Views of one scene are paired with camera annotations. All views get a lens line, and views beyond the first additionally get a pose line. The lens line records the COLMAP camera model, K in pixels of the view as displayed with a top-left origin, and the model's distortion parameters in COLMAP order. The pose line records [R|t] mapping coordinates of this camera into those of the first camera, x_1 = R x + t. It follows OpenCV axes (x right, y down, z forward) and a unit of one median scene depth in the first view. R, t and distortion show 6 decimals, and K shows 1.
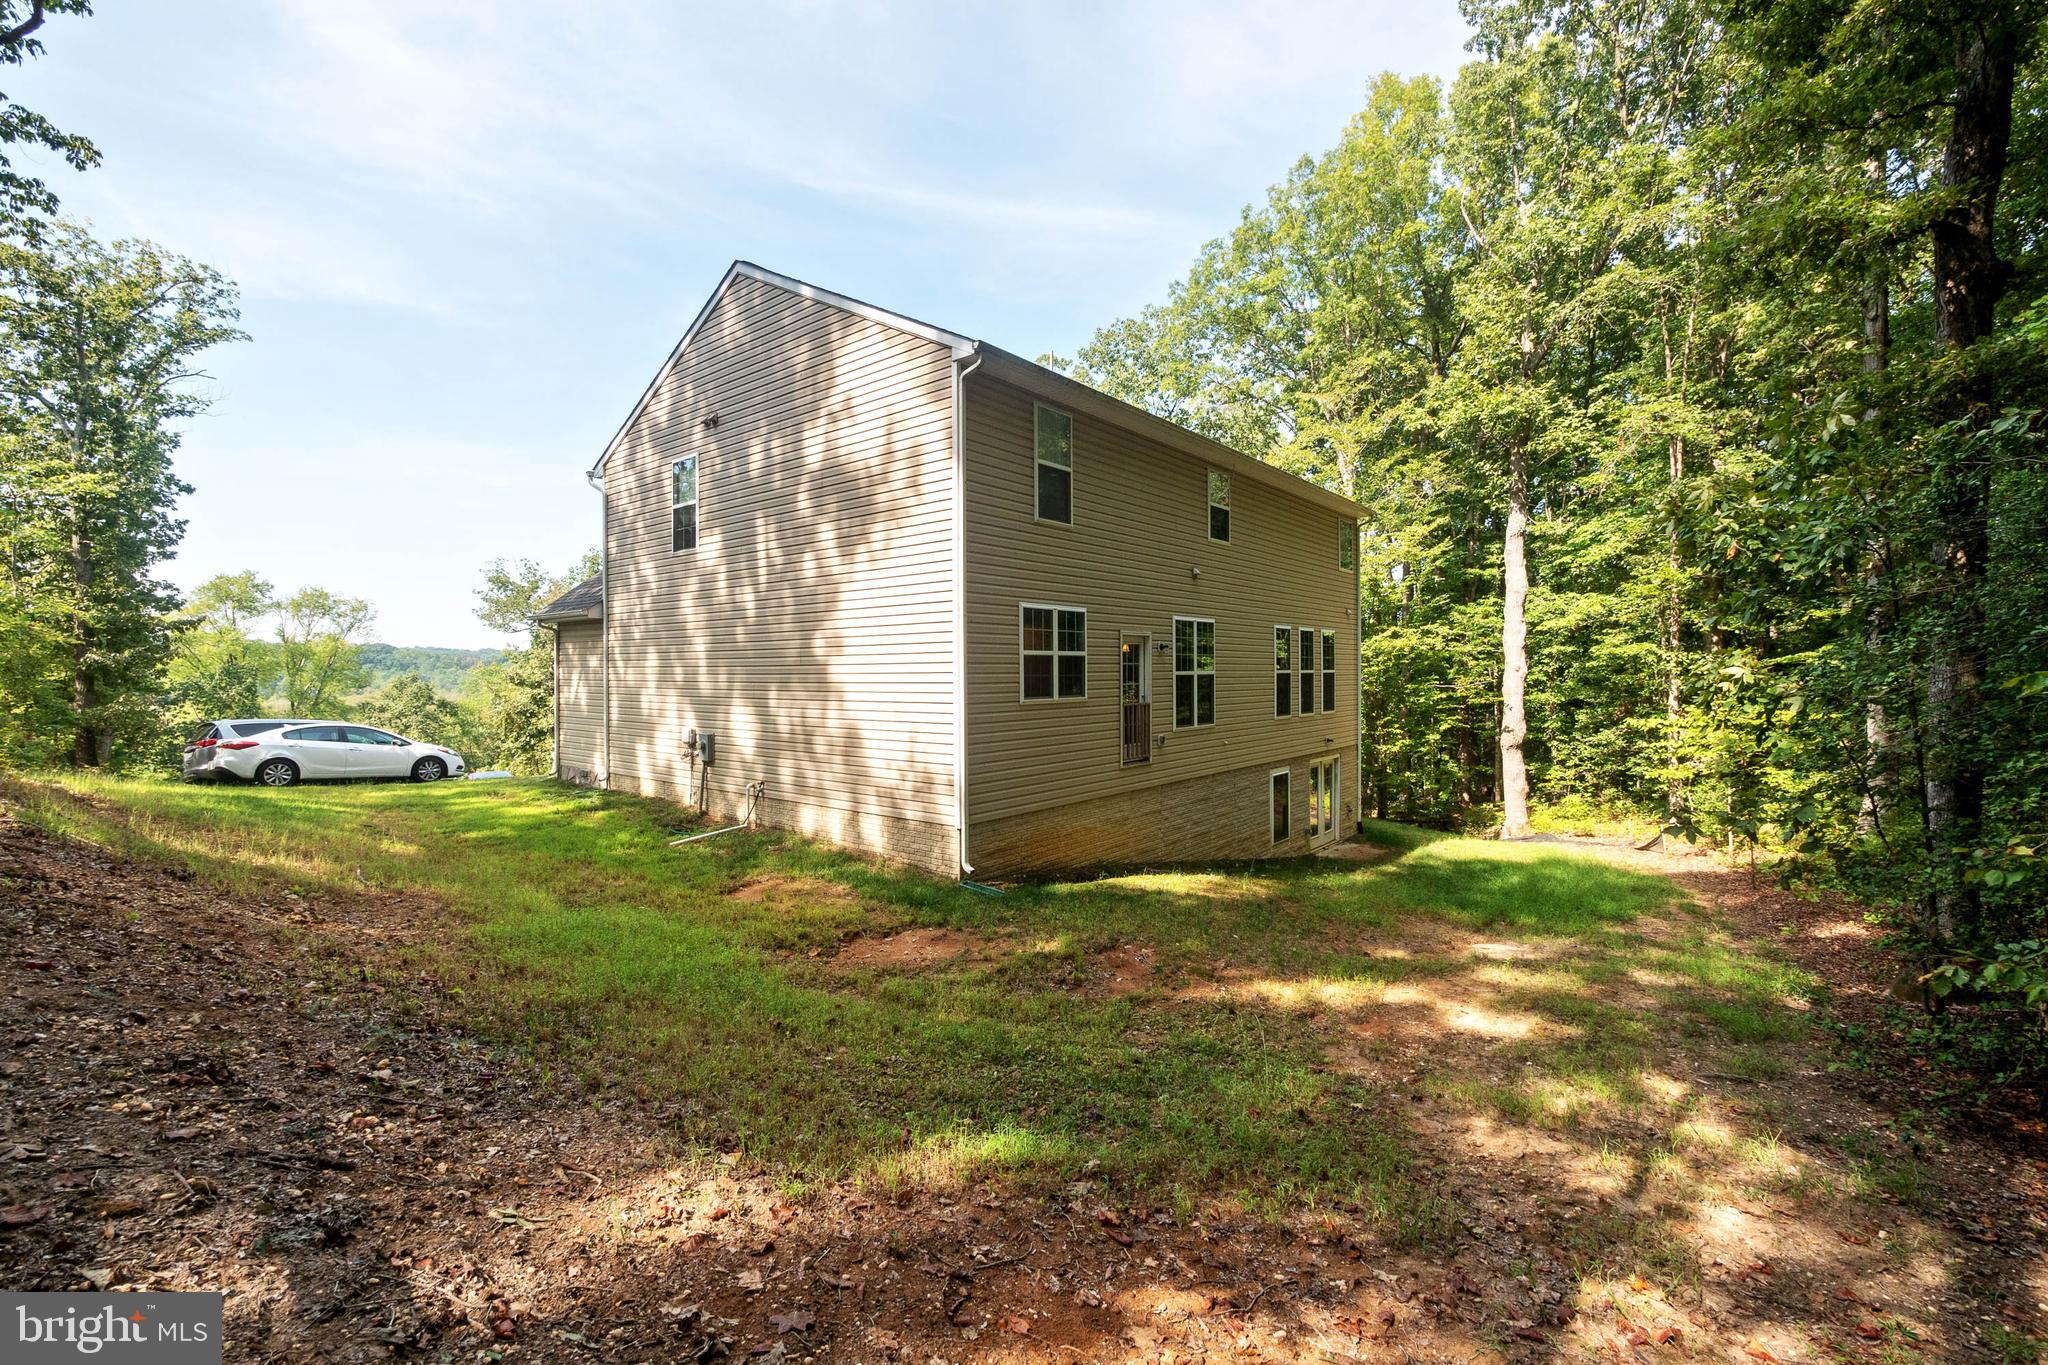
lens RADIAL K [[872.1, 0, 1024.5], [0, 872.1, 676.5], [0, 0, 1]] dist [-0.005055, 0.000667]
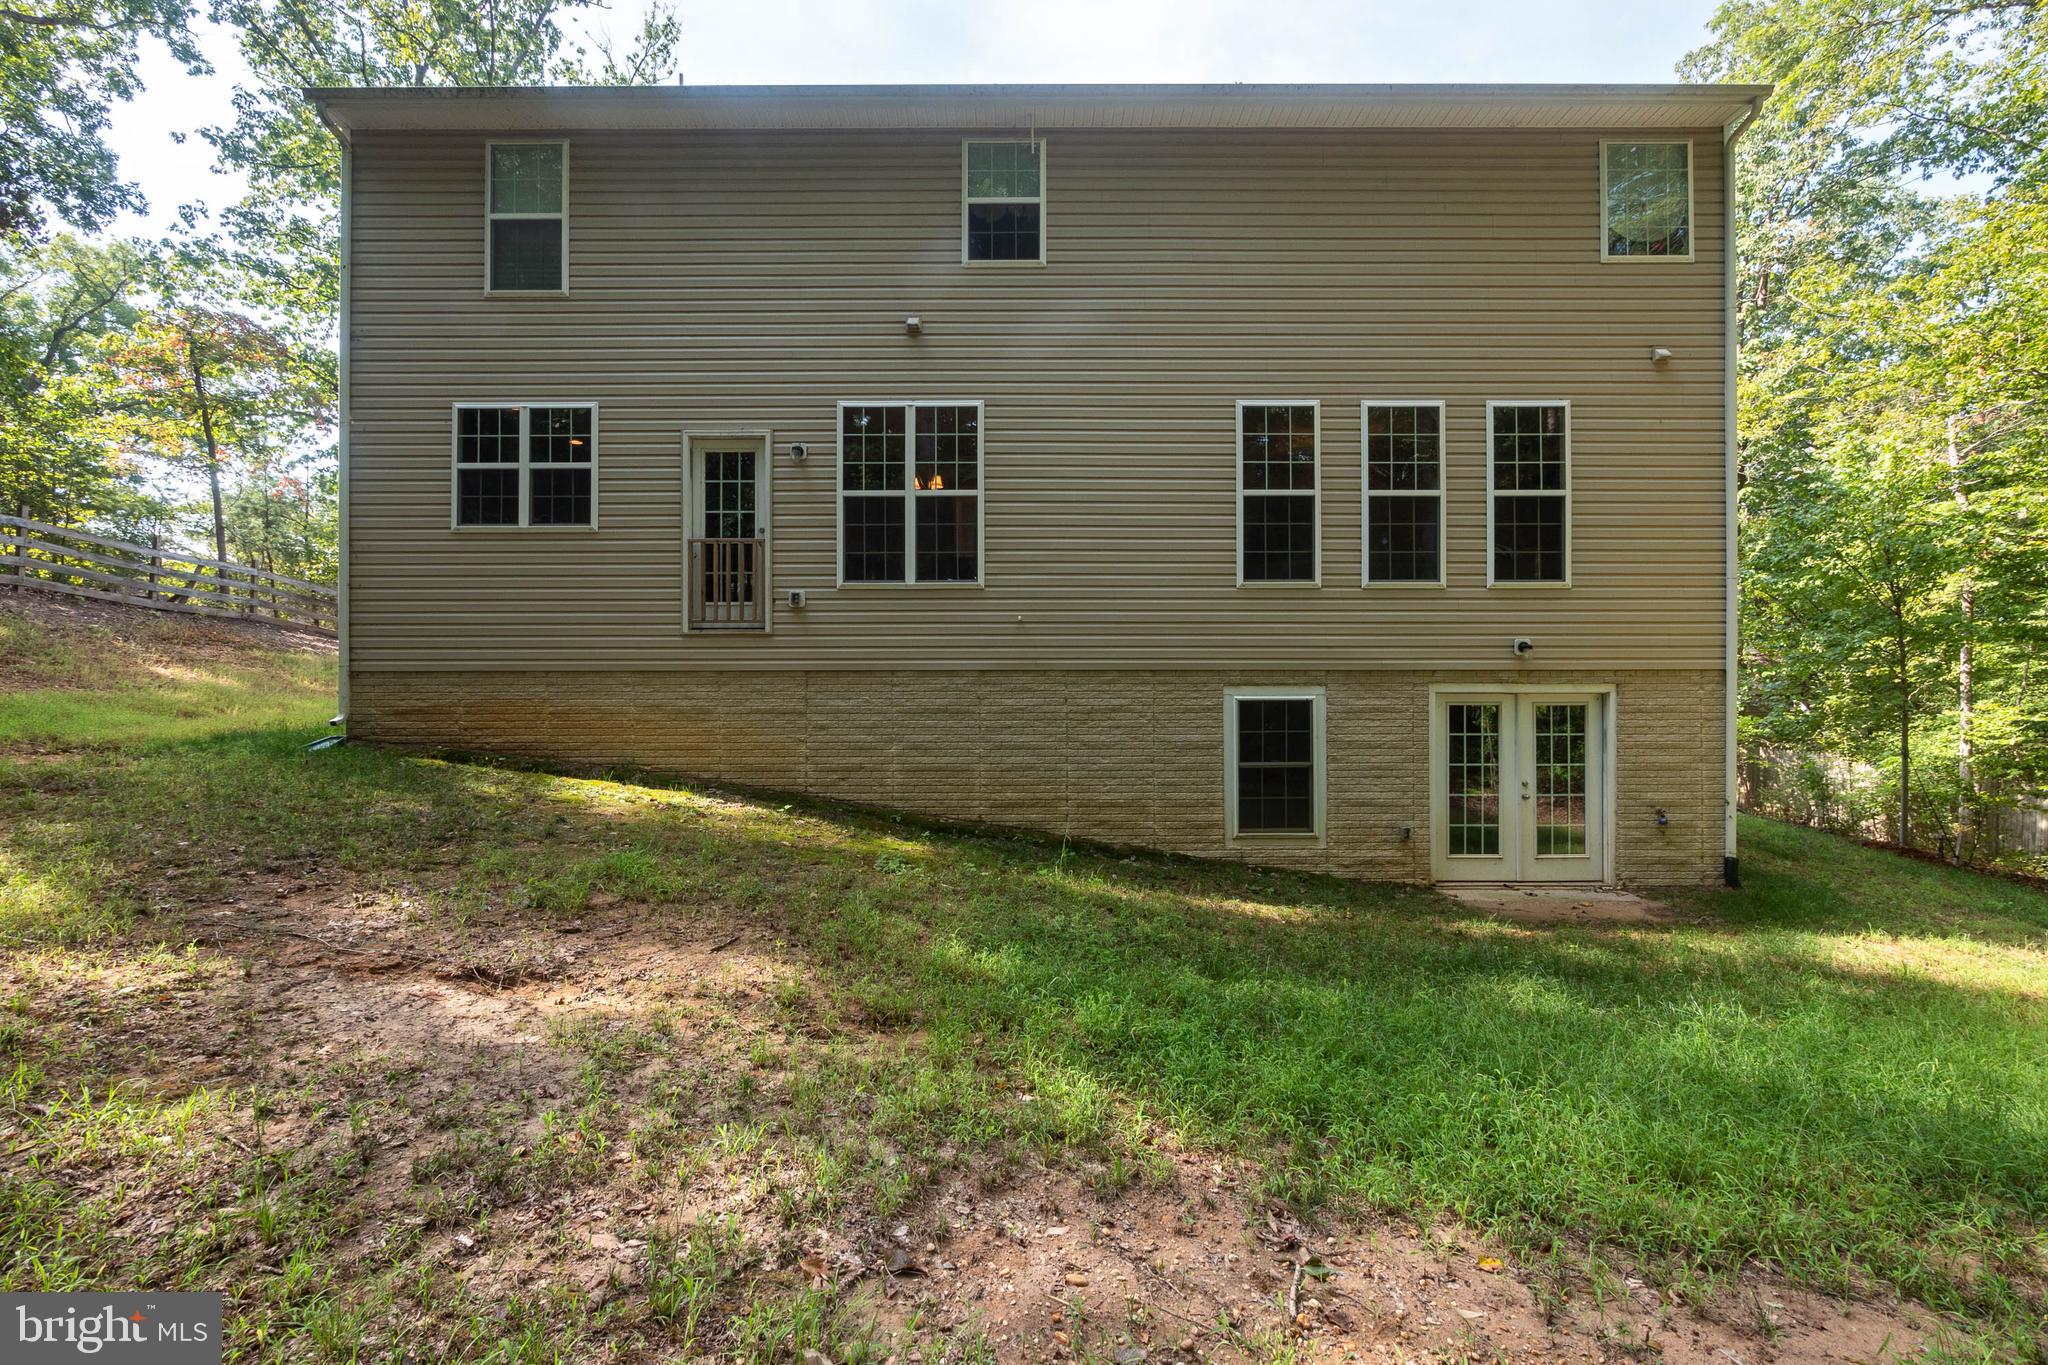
lens RADIAL K [[872.1, 0, 1021.8], [0, 872.1, 698.1], [0, 0, 1]] dist [-0.005055, 0.000667]
pose [[0.629122, -0.011154, -0.777227, 0.850497], [-0.008955, 0.999727, -0.021595, 0.177438], [0.777255, 0.020546, 0.628850, 0.837501]]
